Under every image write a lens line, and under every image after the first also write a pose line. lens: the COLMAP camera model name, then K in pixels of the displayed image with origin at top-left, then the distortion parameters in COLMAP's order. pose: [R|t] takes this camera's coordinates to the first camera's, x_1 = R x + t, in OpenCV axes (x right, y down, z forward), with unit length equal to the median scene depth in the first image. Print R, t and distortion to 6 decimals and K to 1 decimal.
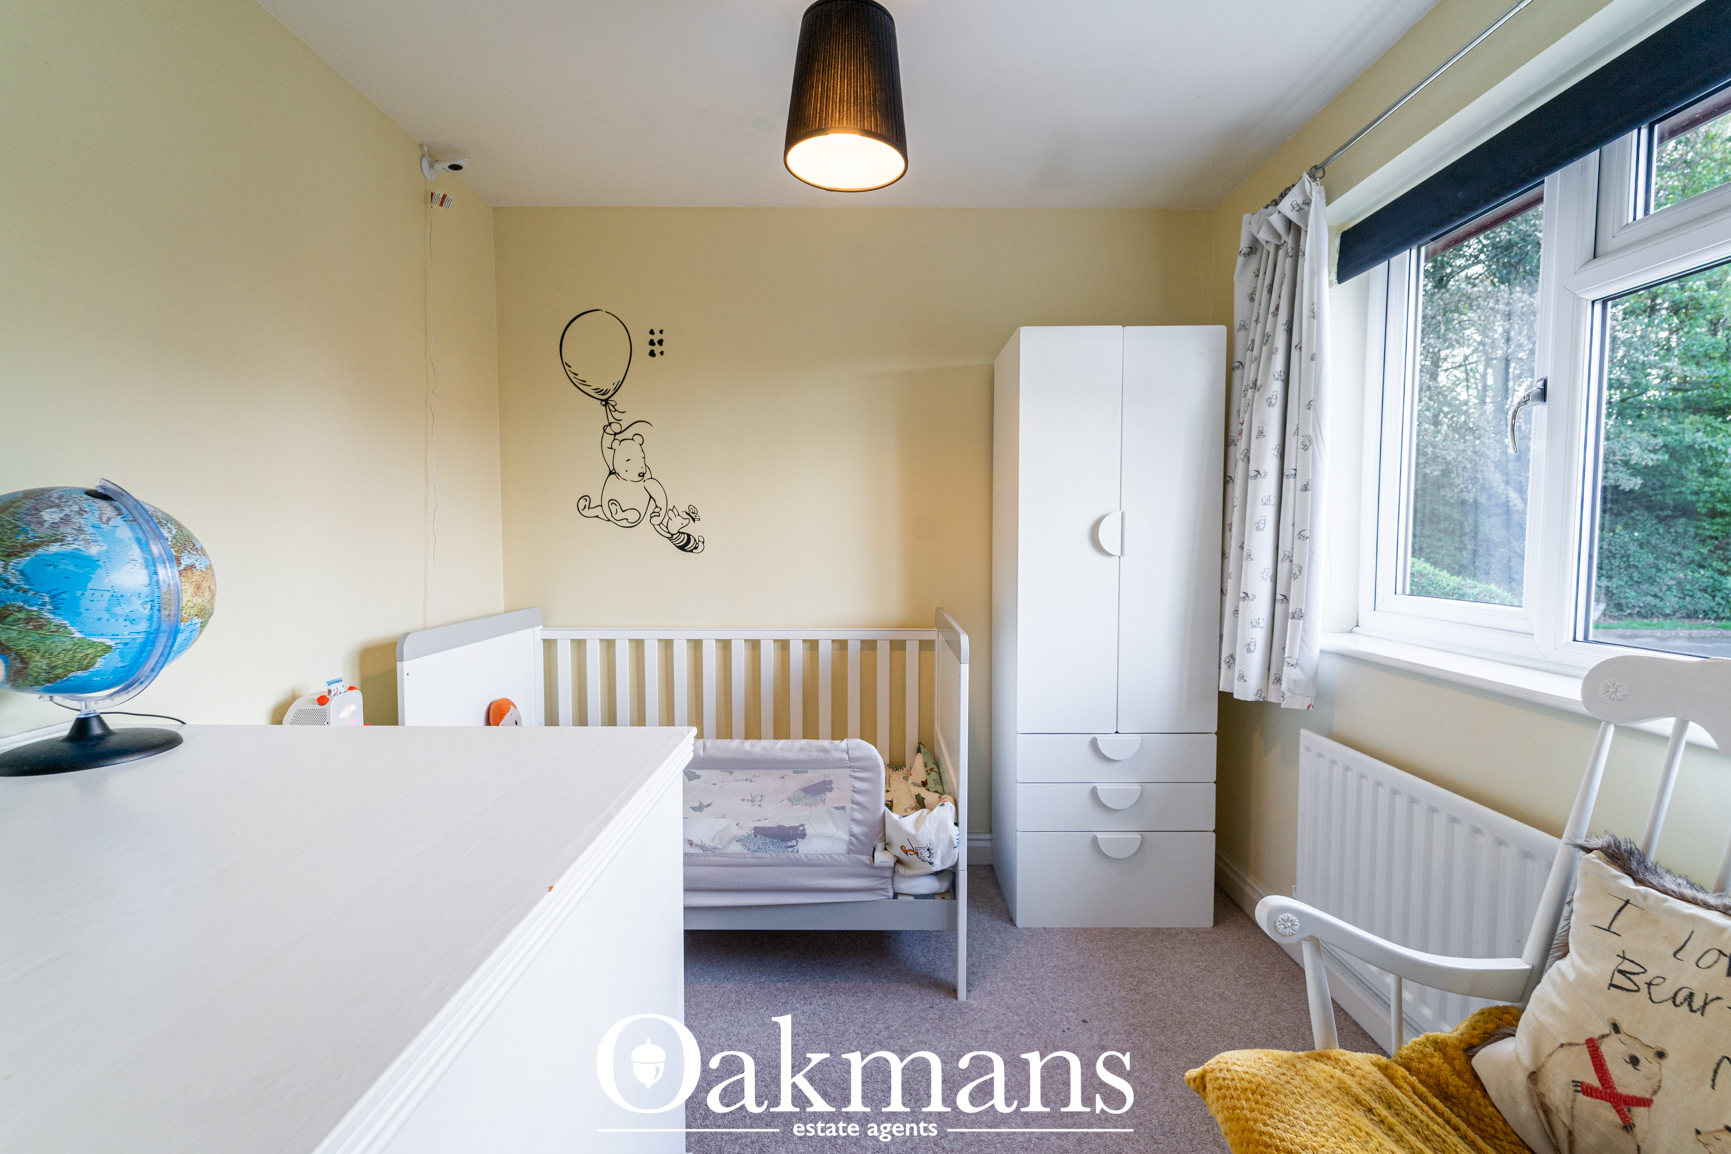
lens RADIAL K [[701.6, 0, 861.4], [0, 701.6, 575.5], [0, 0, 1]] dist [0.003848, -0.000216]
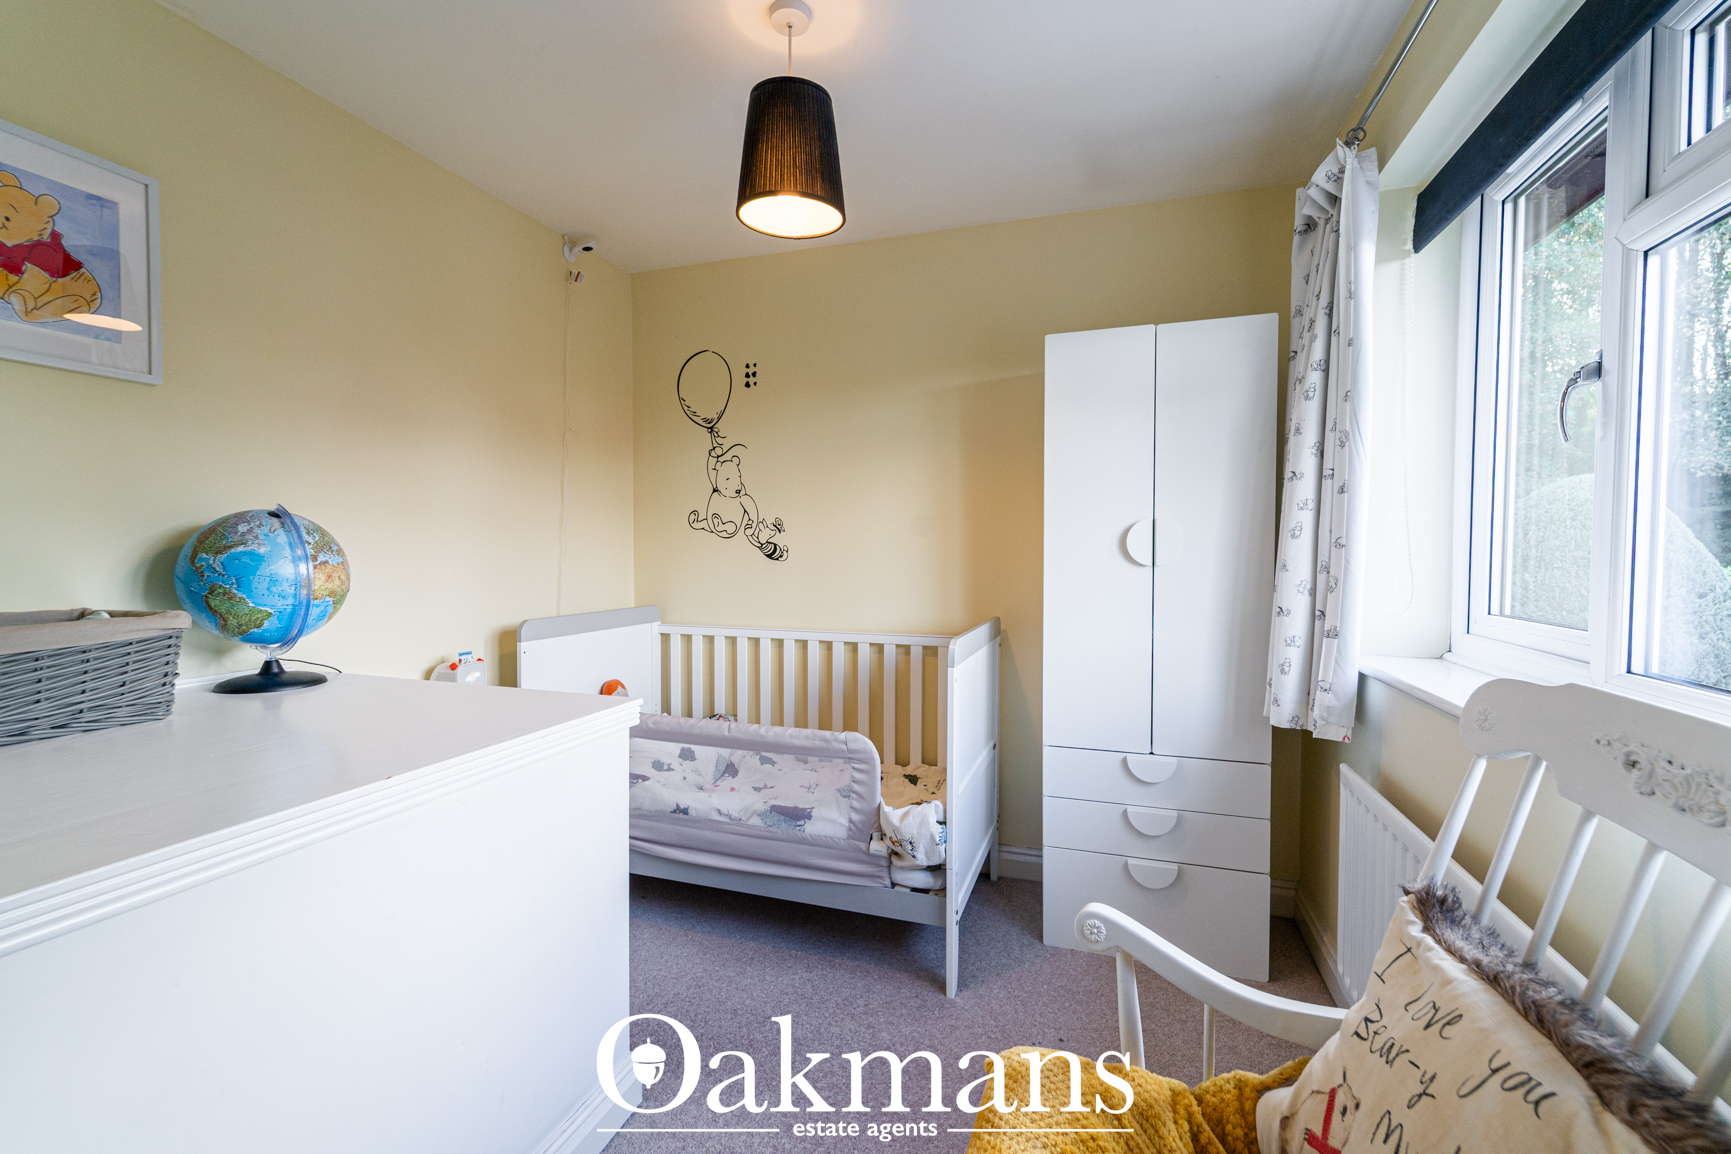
lens RADIAL K [[710.5, 0, 865.5], [0, 710.5, 577.0], [0, 0, 1]] dist [0.001729, -0.000009]
pose [[0.949933, 0.014445, -0.312119, 0.336383], [-0.019937, 0.999697, -0.014413, 0.009819], [0.311816, 0.019914, 0.949934, -0.034422]]
